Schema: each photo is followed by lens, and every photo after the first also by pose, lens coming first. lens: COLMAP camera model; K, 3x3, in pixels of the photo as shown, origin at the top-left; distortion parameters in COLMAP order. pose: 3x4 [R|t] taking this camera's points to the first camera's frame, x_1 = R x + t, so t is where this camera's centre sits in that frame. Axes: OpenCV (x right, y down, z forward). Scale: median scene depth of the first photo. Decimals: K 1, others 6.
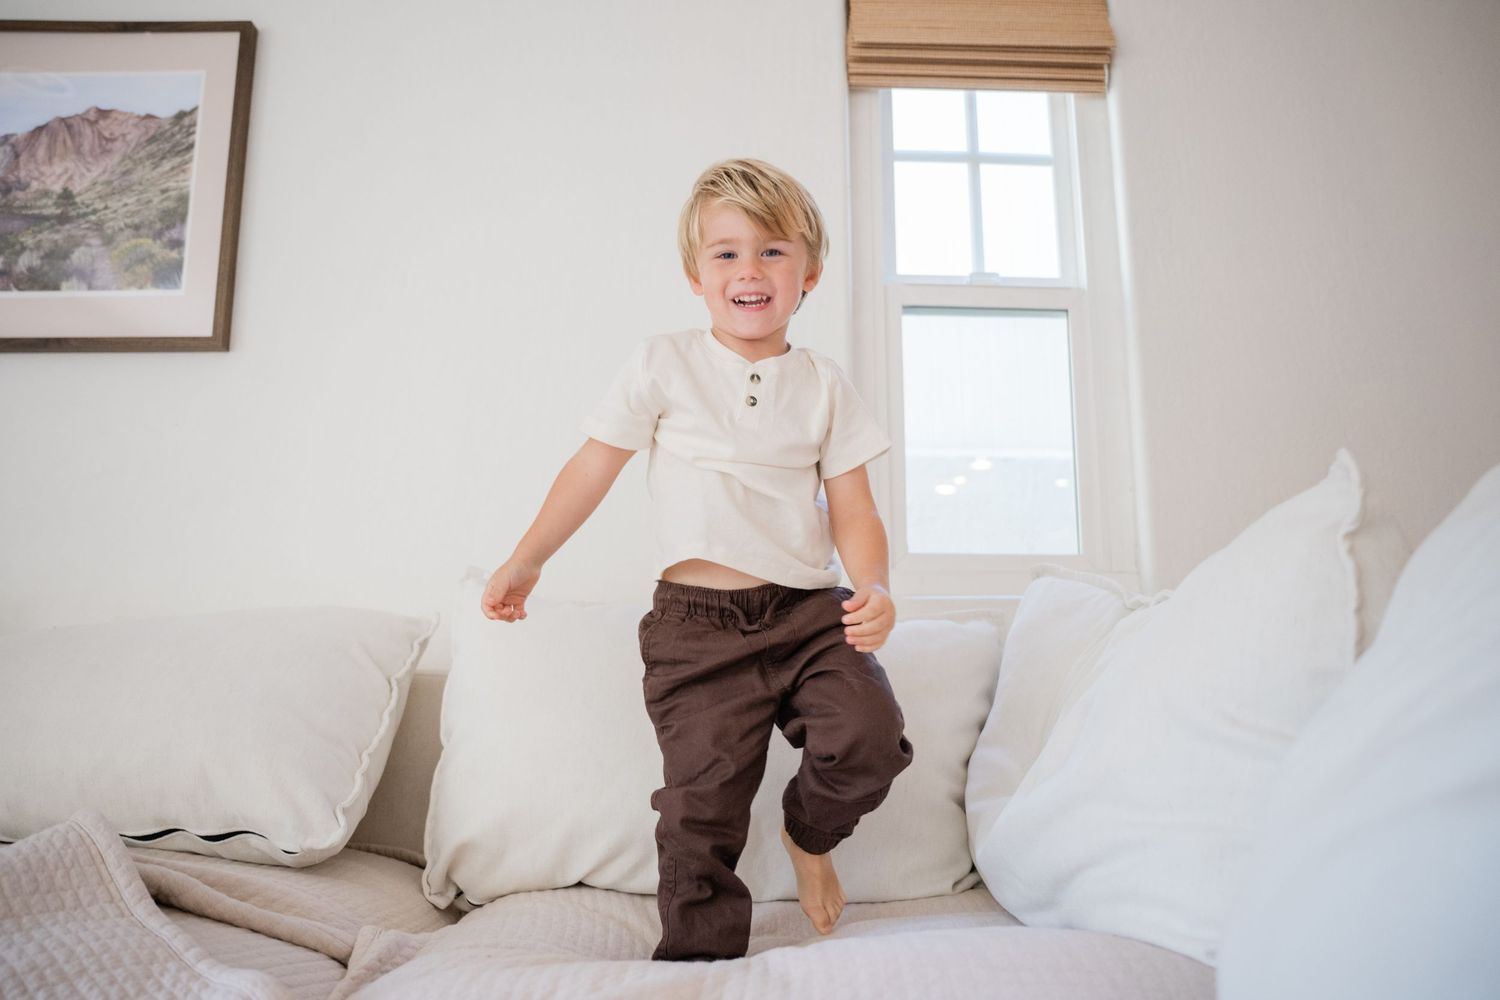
lens RADIAL K [[1154.0, 0, 744.1], [0, 1154.0, 496.5], [0, 0, 1]] dist [-0.035042, 0.015229]
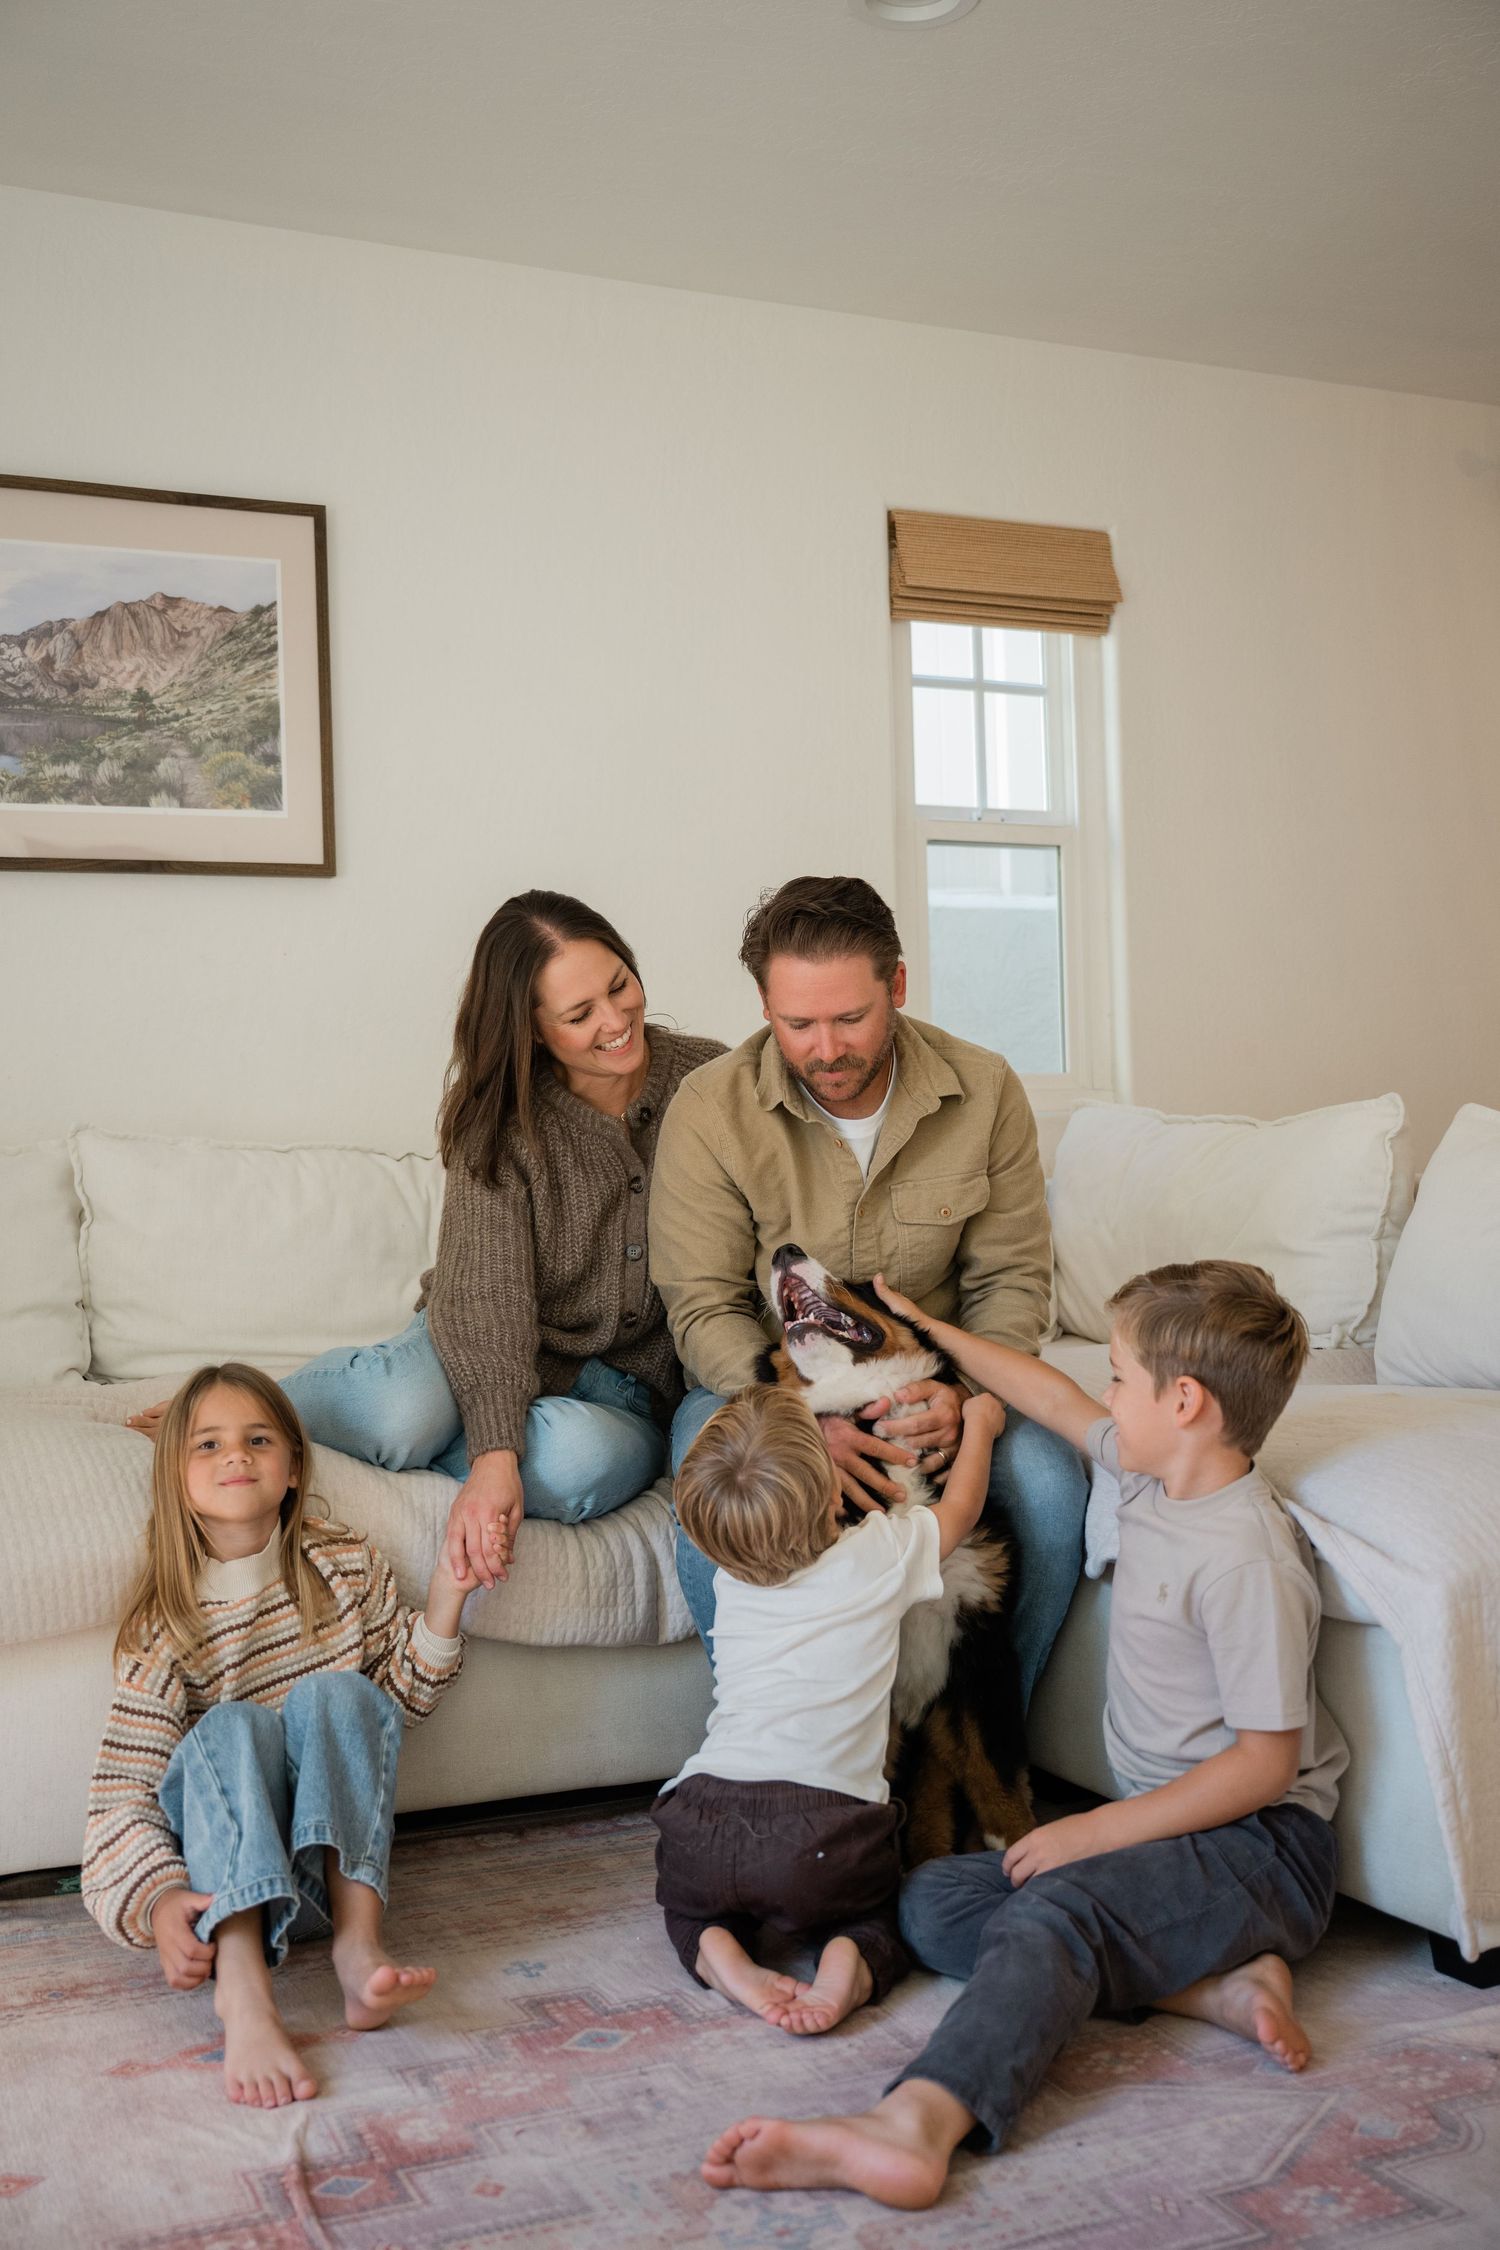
lens RADIAL K [[2298.7, 0, 740.2], [0, 2298.7, 1105.1], [0, 0, 1]] dist [0.043897, 0.000000]
pose [[0.911918, -0.020444, 0.409863, -0.917839], [-0.050804, 0.985451, 0.162189, -0.265039], [-0.407216, -0.168726, 0.897612, -0.902223]]
